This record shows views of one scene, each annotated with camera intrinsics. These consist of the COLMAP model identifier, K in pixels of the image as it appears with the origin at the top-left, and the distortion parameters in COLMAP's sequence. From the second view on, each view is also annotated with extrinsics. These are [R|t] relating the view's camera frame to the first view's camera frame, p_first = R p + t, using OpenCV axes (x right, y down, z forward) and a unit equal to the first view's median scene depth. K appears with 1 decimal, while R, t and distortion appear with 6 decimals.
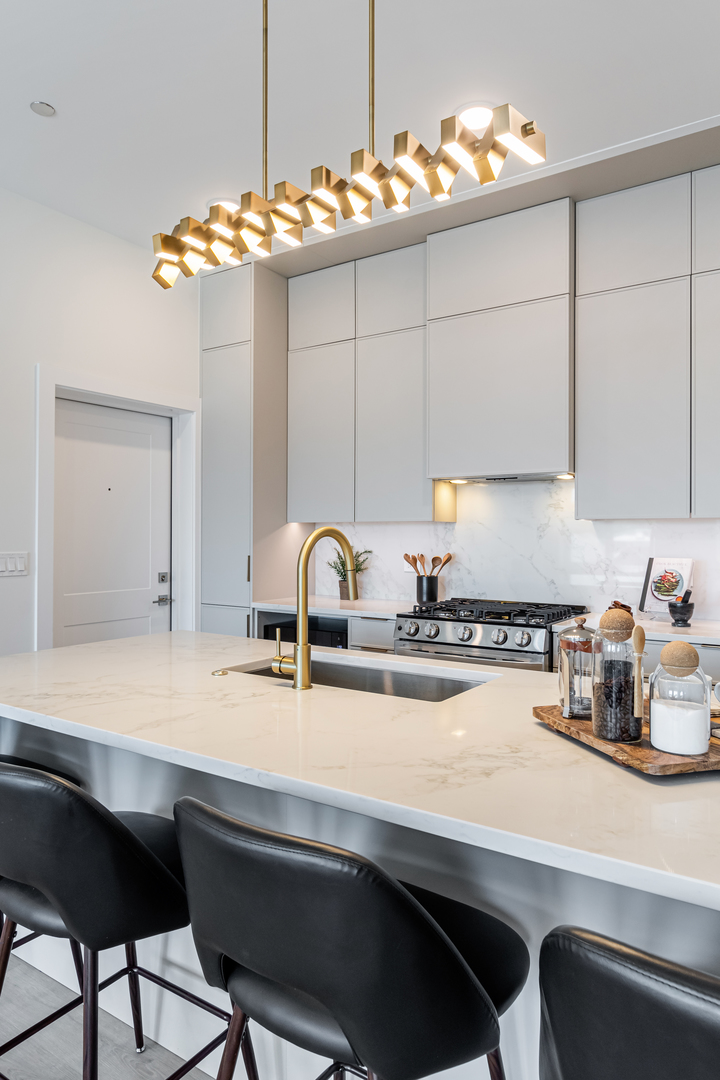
lens RADIAL K [[696.8, 0, 379.8], [0, 696.8, 536.5], [0, 0, 1]] dist [-0.001960, -0.000253]
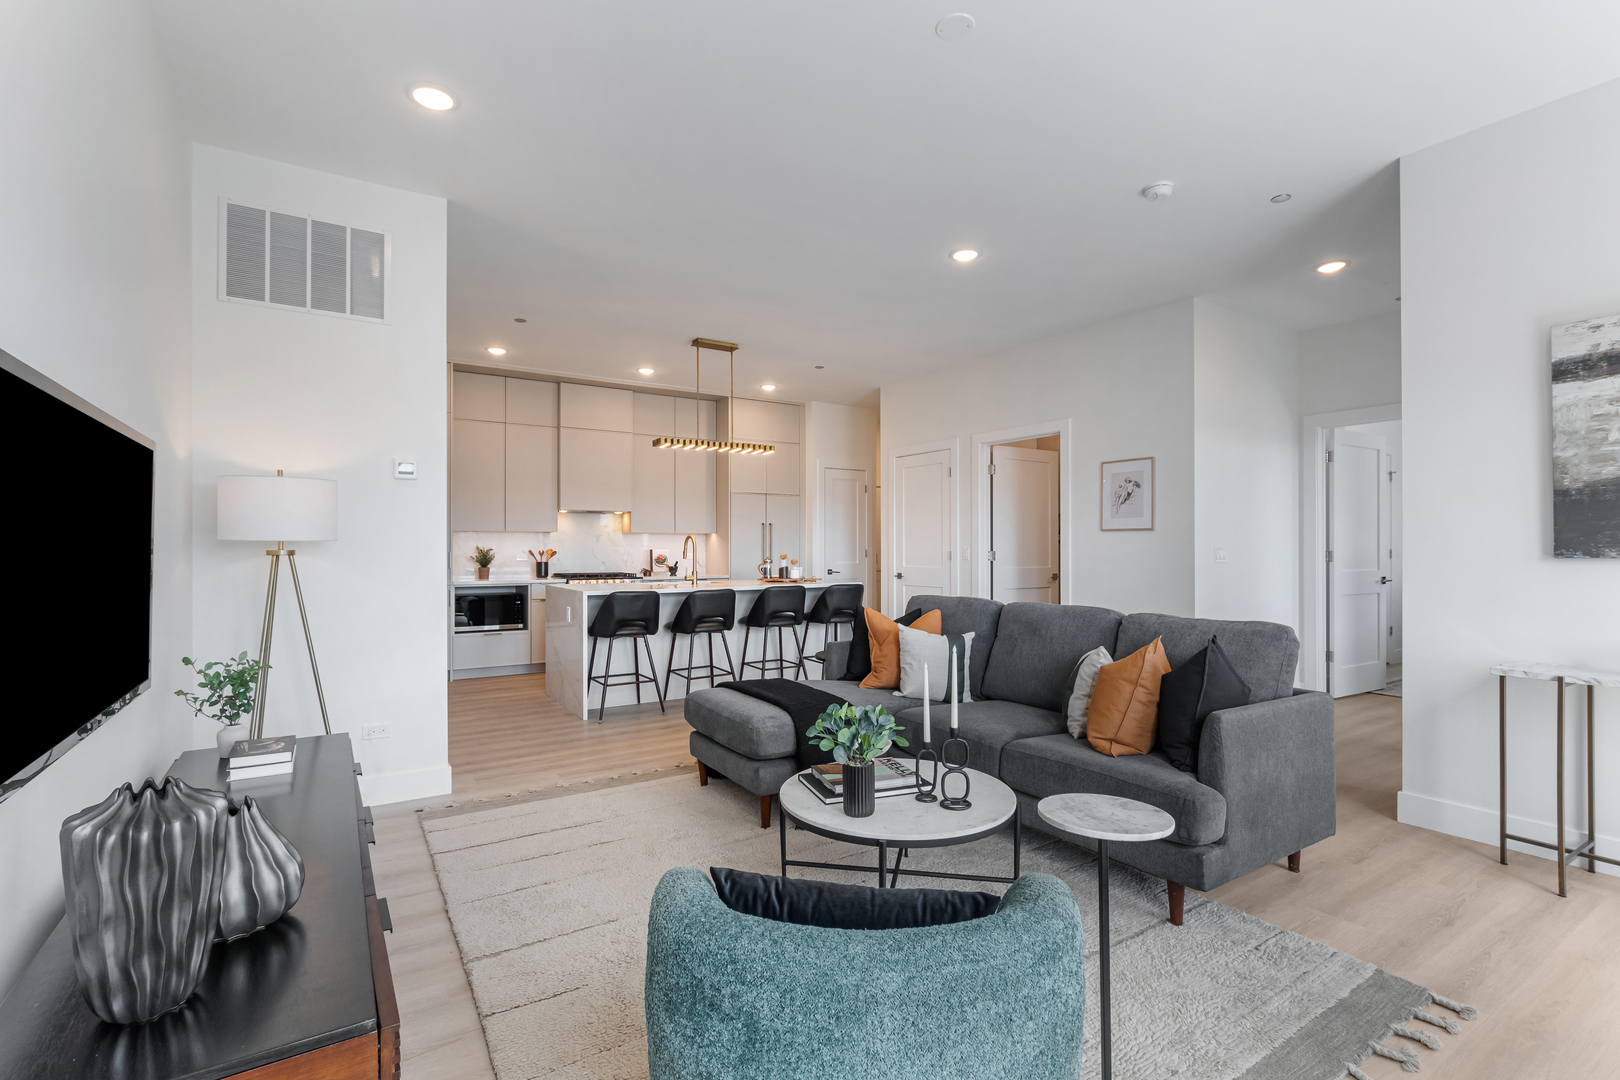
lens RADIAL K [[737.2, 0, 802.7], [0, 737.2, 550.0], [0, 0, 1]] dist [-0.002630, -0.000441]
pose [[0.400795, -0.004327, 0.916158, -1.658880], [0.003102, 0.999990, 0.003366, 0.024577], [-0.916163, 0.001493, 0.400804, -0.461894]]
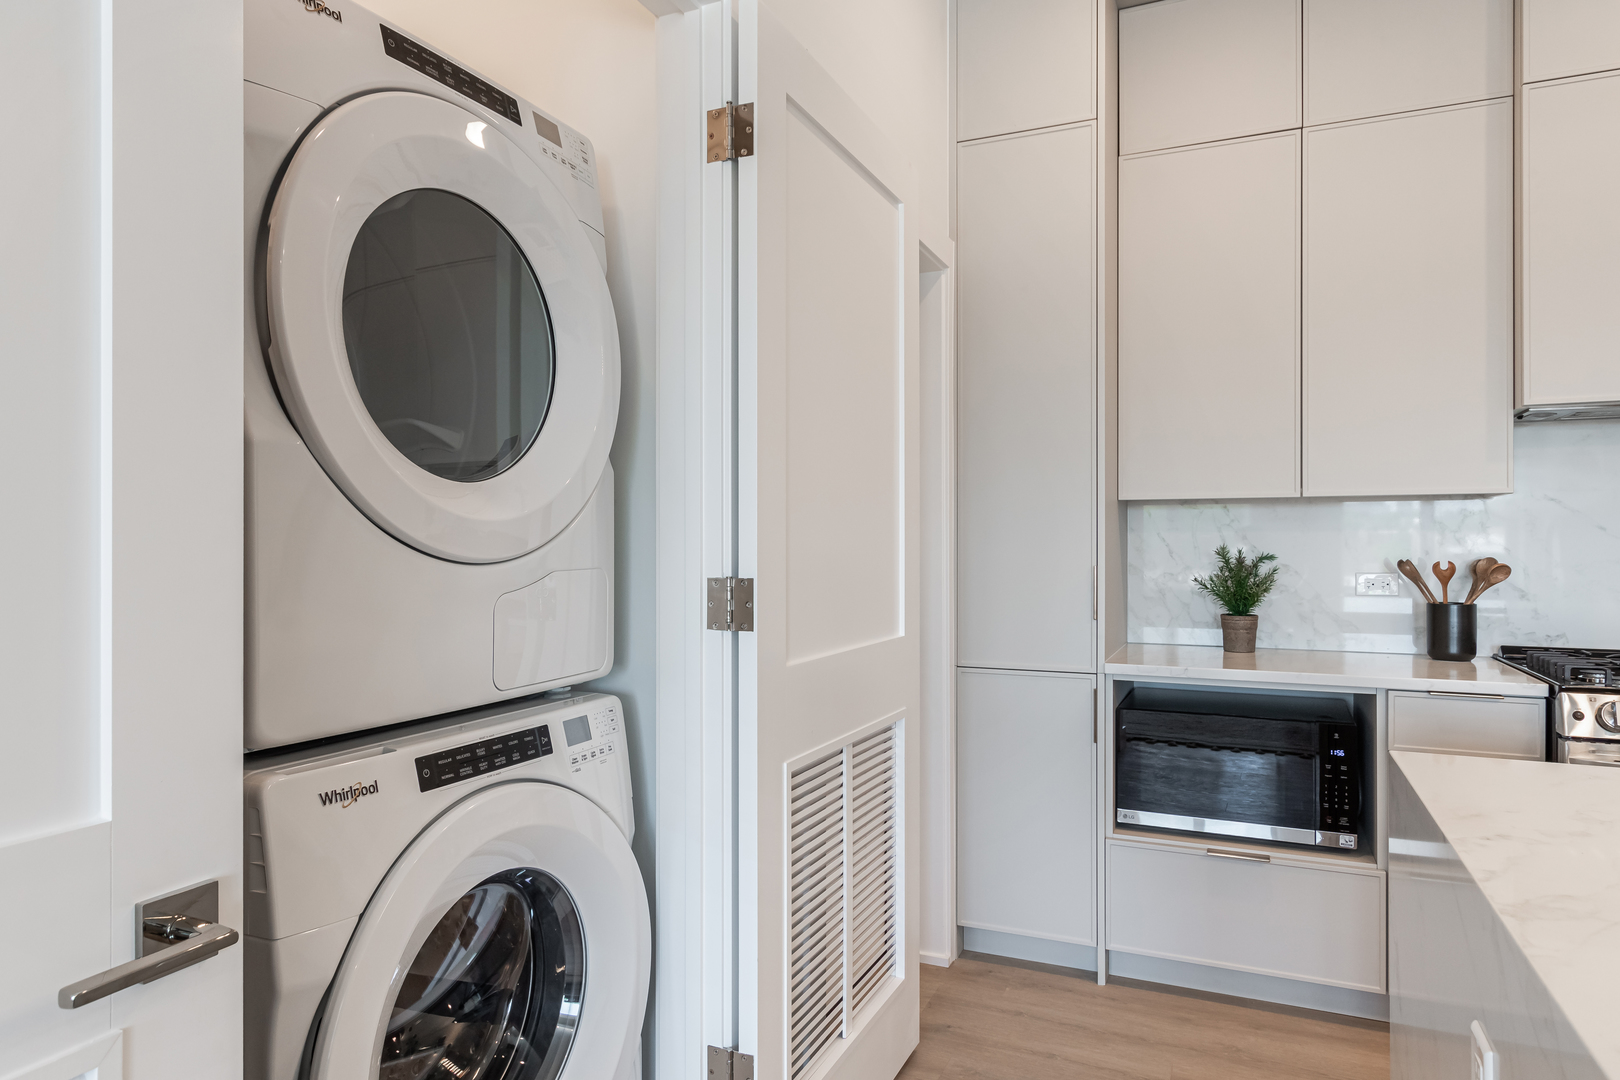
lens RADIAL K [[1052.7, 0, 788.6], [0, 1052.7, 532.9], [0, 0, 1]] dist [0.000574, -0.000141]
pose [[0.986073, -0.004050, 0.166264, -0.621180], [0.004747, 0.999982, -0.003798, 0.007268], [-0.166245, 0.004535, 0.986074, 0.379494]]
